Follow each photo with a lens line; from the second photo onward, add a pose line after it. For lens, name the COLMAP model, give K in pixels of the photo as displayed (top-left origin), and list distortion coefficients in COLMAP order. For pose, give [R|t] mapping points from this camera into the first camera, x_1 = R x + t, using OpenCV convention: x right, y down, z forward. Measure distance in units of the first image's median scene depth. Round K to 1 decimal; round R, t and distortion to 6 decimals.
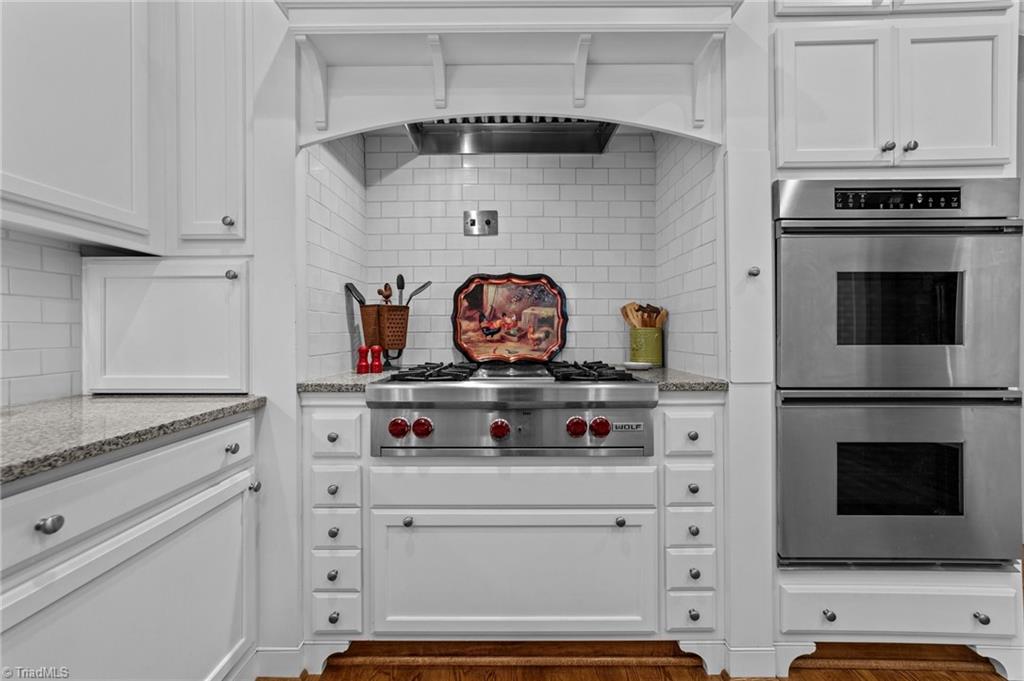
lens RADIAL K [[391.3, 0, 509.8], [0, 391.3, 334.9], [0, 0, 1]] dist [0.000512, 0.000387]
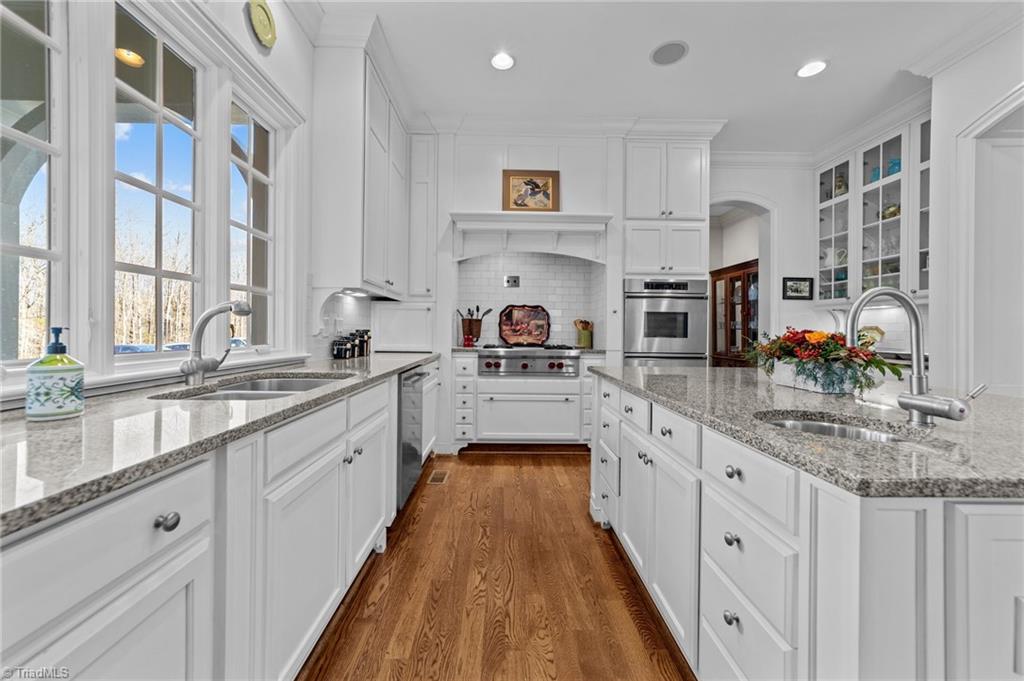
lens RADIAL K [[391.3, 0, 511.6], [0, 391.3, 332.4], [0, 0, 1]] dist [0.000512, 0.000387]
pose [[0.999251, 0.015872, 0.035302, -0.161240], [-0.015701, 0.999864, -0.005112, 0.013124], [-0.035378, 0.004554, 0.999364, -1.312479]]
